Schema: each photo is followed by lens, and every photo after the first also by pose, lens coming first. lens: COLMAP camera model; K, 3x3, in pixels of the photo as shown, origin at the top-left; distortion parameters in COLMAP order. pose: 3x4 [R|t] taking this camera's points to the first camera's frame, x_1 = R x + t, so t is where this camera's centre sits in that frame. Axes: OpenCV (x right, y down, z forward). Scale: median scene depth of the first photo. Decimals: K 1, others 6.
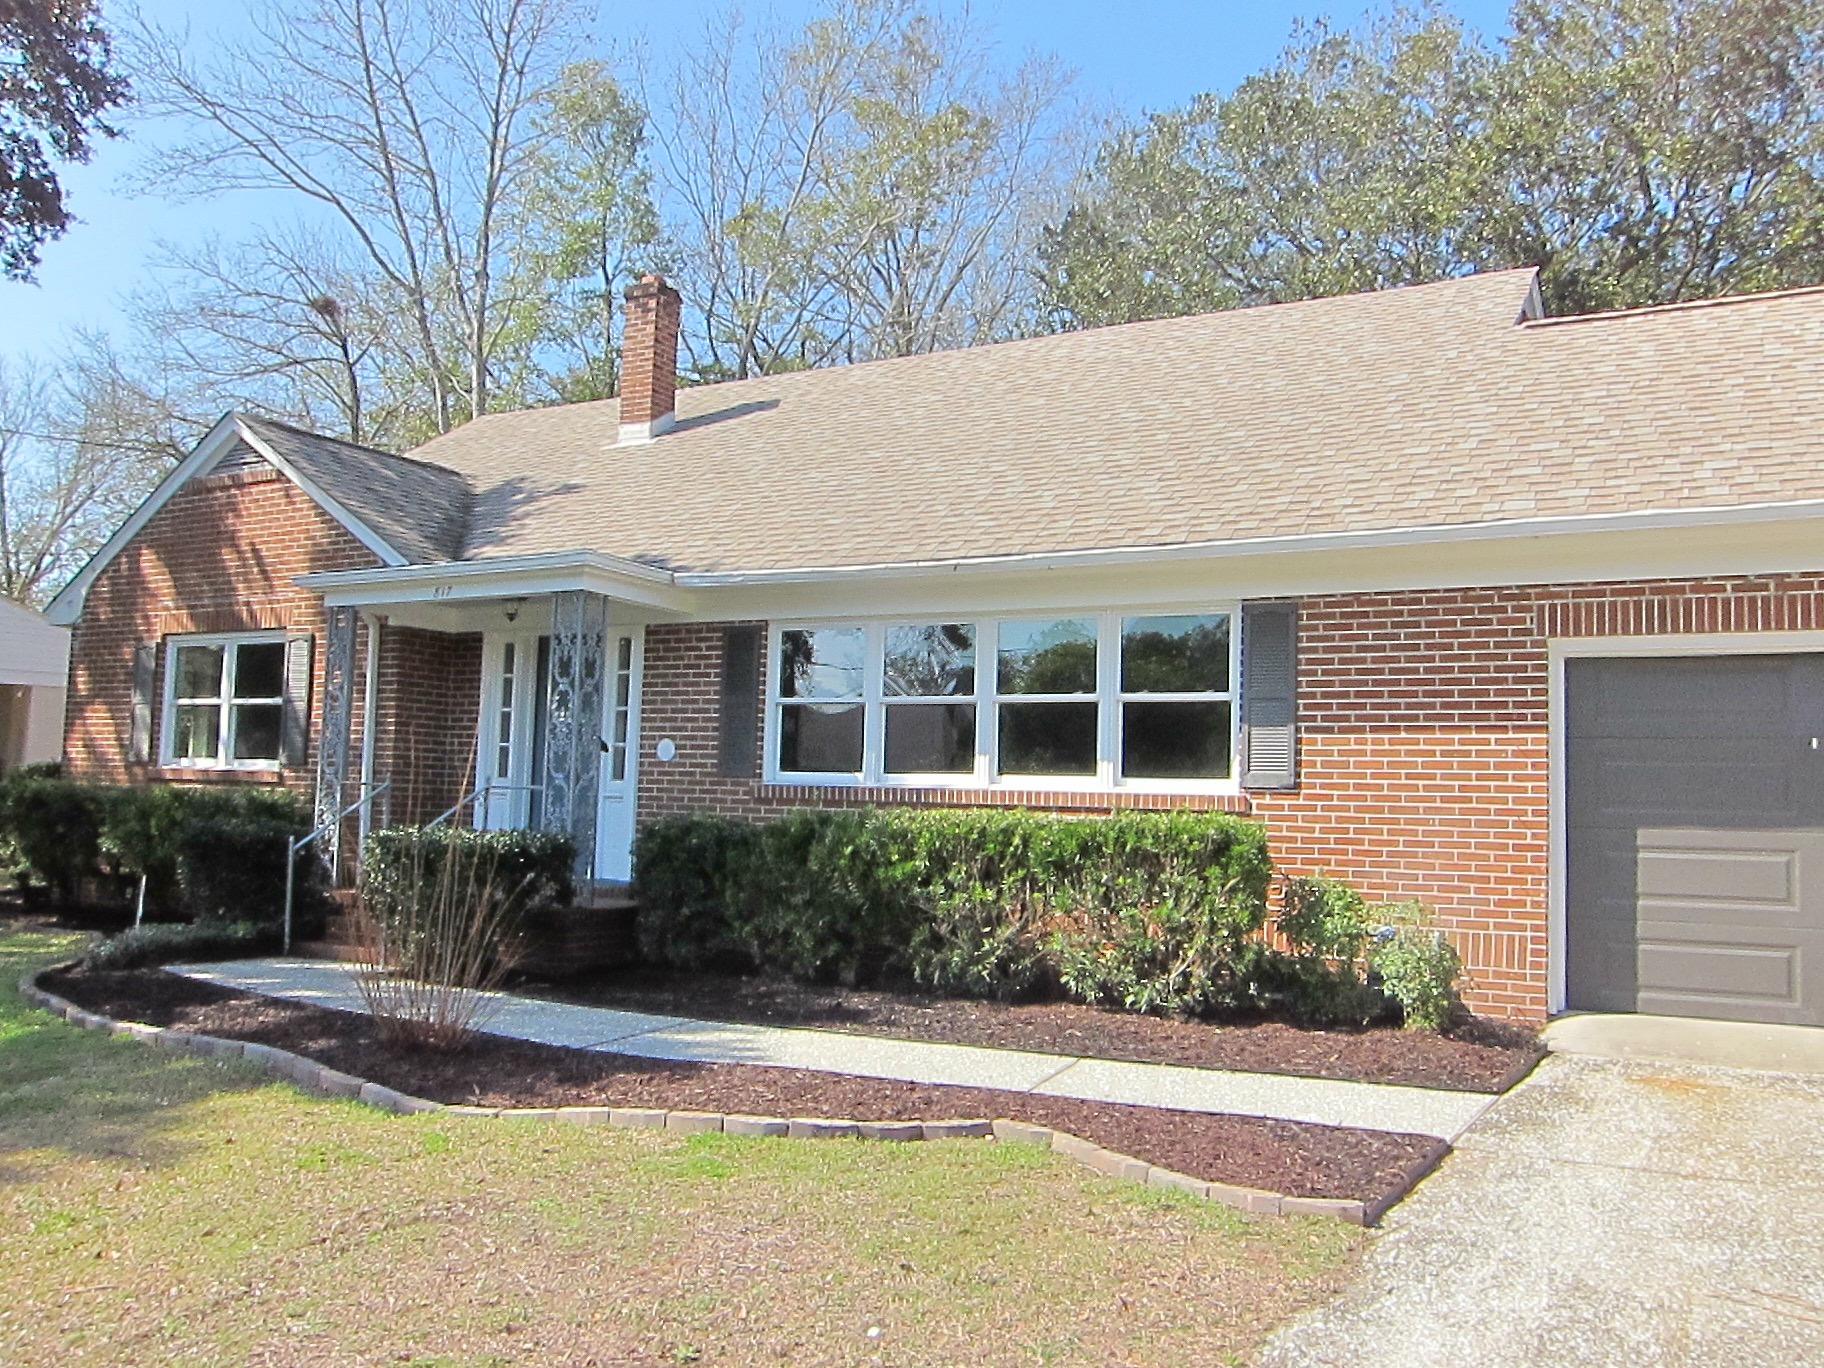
lens RADIAL K [[1552.1, 0, 912.7], [0, 1552.1, 685.8], [0, 0, 1]] dist [-0.044771, 0.014520]
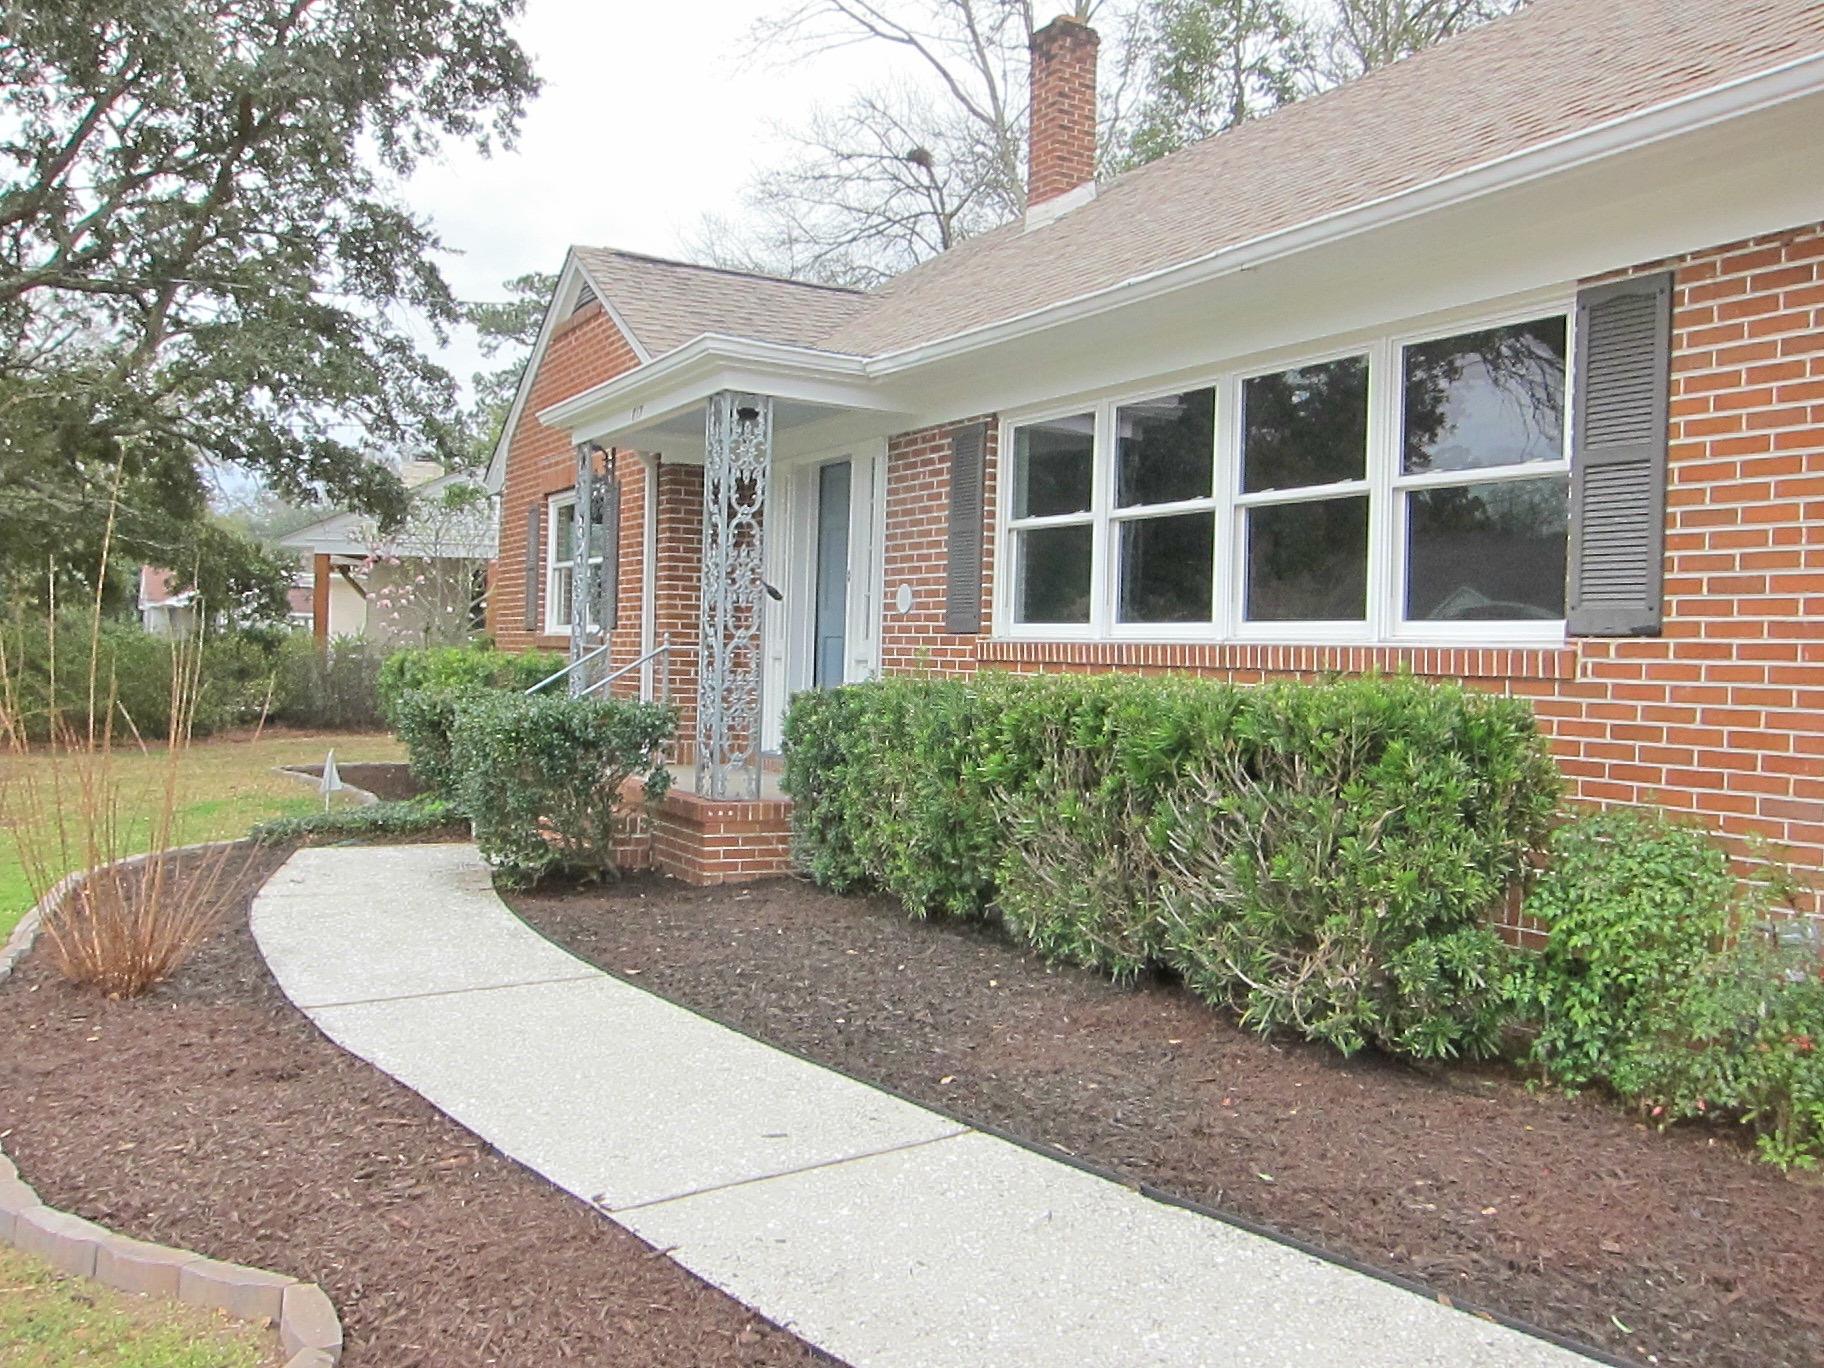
lens RADIAL K [[1552.1, 0, 907.6], [0, 1552.1, 673.1], [0, 0, 1]] dist [-0.044771, 0.014520]
pose [[0.863068, 0.002614, -0.505081, 0.241010], [0.033028, 0.997554, 0.061600, 0.032969], [0.504007, -0.069847, 0.860871, 0.362512]]
